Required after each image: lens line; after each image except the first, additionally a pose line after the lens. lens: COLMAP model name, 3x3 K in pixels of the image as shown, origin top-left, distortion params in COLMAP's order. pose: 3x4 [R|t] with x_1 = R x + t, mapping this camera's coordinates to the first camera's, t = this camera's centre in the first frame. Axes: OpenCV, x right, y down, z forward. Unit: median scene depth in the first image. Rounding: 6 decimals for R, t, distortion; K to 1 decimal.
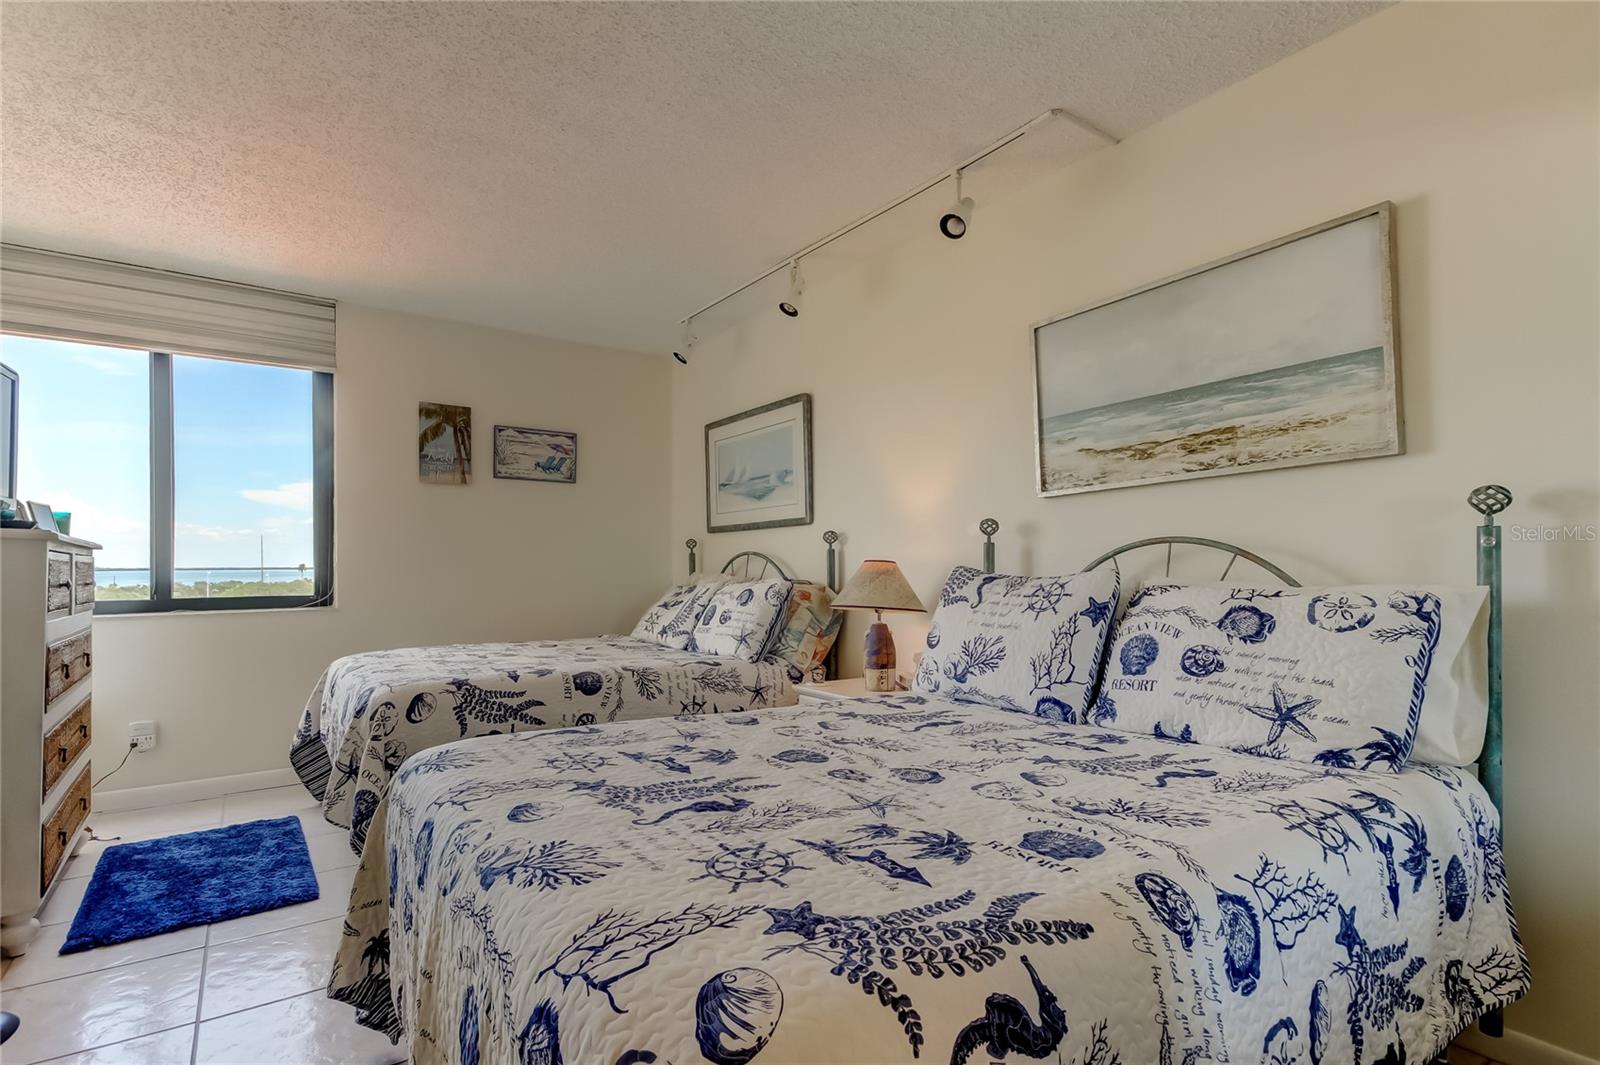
lens RADIAL K [[762.0, 0, 794.7], [0, 762.0, 556.3], [0, 0, 1]] dist [0.021545, 0.000130]
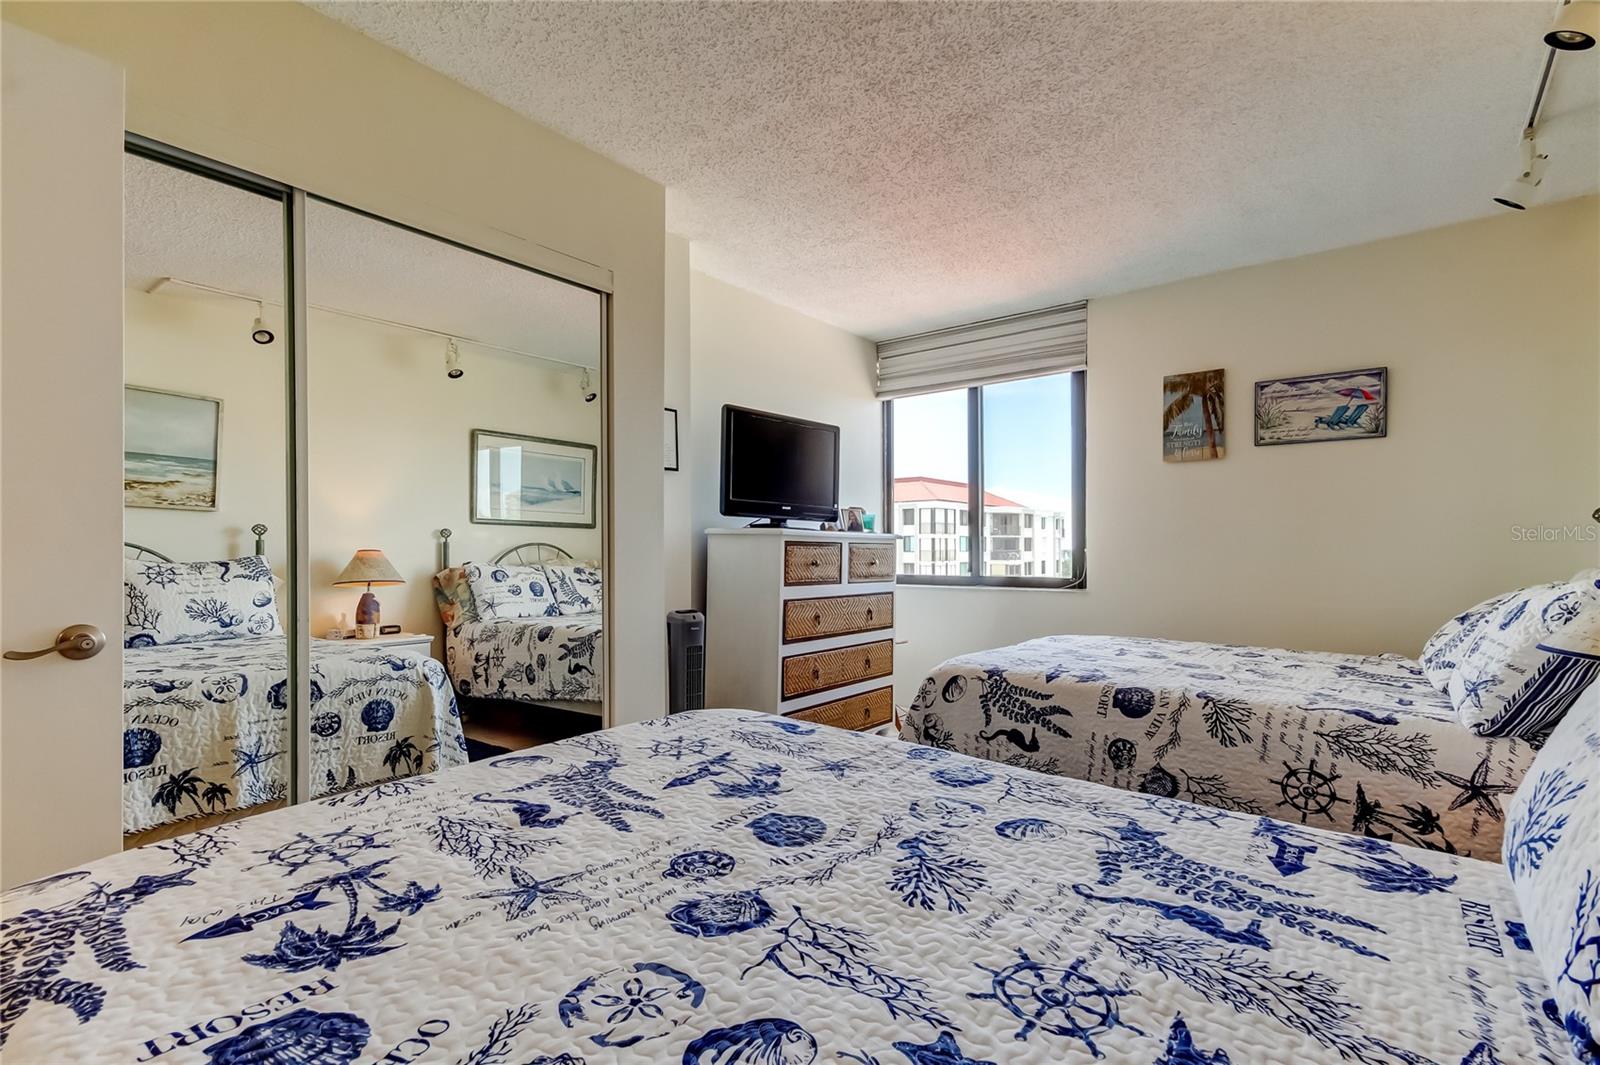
lens RADIAL K [[736.5, 0, 789.7], [0, 736.5, 550.0], [0, 0, 1]] dist [0.019097, 0.000003]
pose [[0.289087, 0.003070, -0.957298, 0.344998], [0.009756, 0.999933, 0.006153, 0.000026], [0.957253, -0.011118, 0.289038, 0.419191]]
